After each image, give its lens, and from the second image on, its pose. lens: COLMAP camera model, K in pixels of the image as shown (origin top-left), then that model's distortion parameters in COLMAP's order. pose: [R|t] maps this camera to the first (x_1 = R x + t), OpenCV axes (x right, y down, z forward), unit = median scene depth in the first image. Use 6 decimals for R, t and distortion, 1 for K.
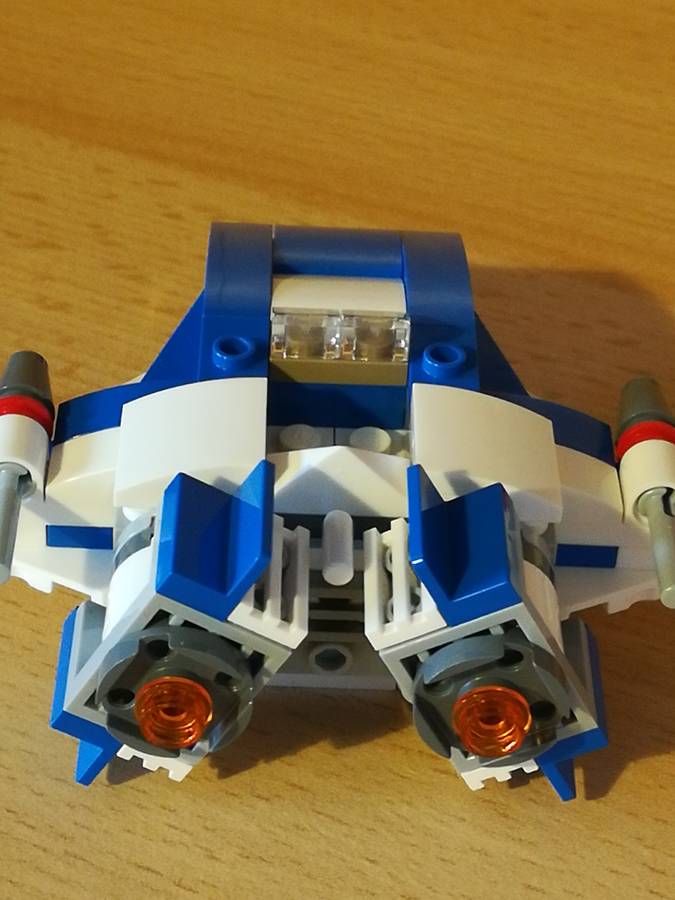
lens RADIAL K [[2367.2, 0, 337.5], [0, 2367.2, 450.0], [0, 0, 1]] dist [0.056150, -0.091157]
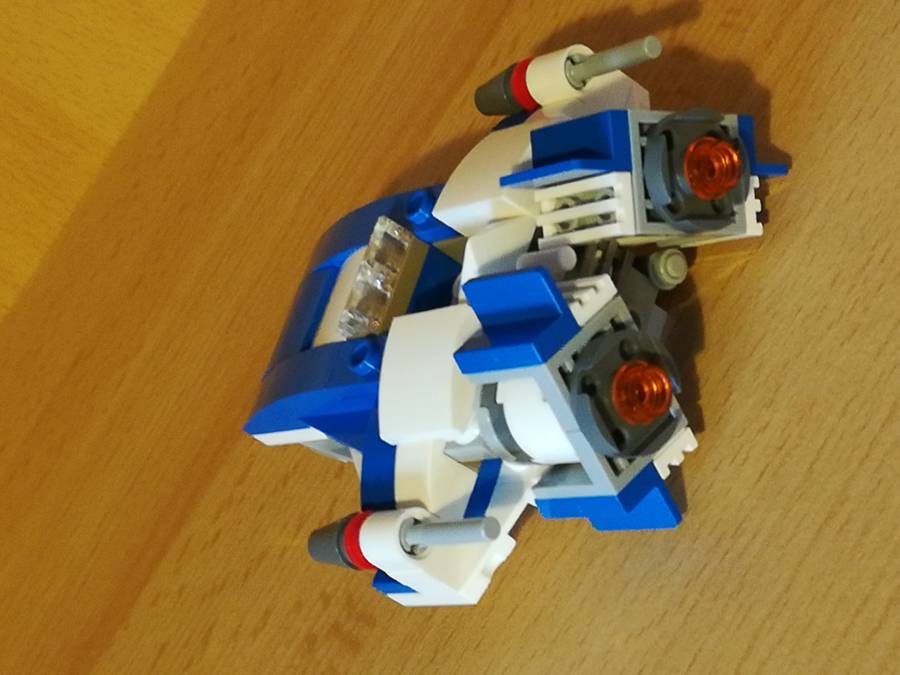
lens RADIAL K [[2367.2, 0, 450.0], [0, 2367.2, 337.5], [0, 0, 1]] dist [0.056150, -0.091157]
pose [[0.278637, -0.898161, 0.340102, -0.469741], [0.960158, 0.268415, -0.077789, 0.099800], [-0.021422, 0.348226, 0.937166, -0.144449]]
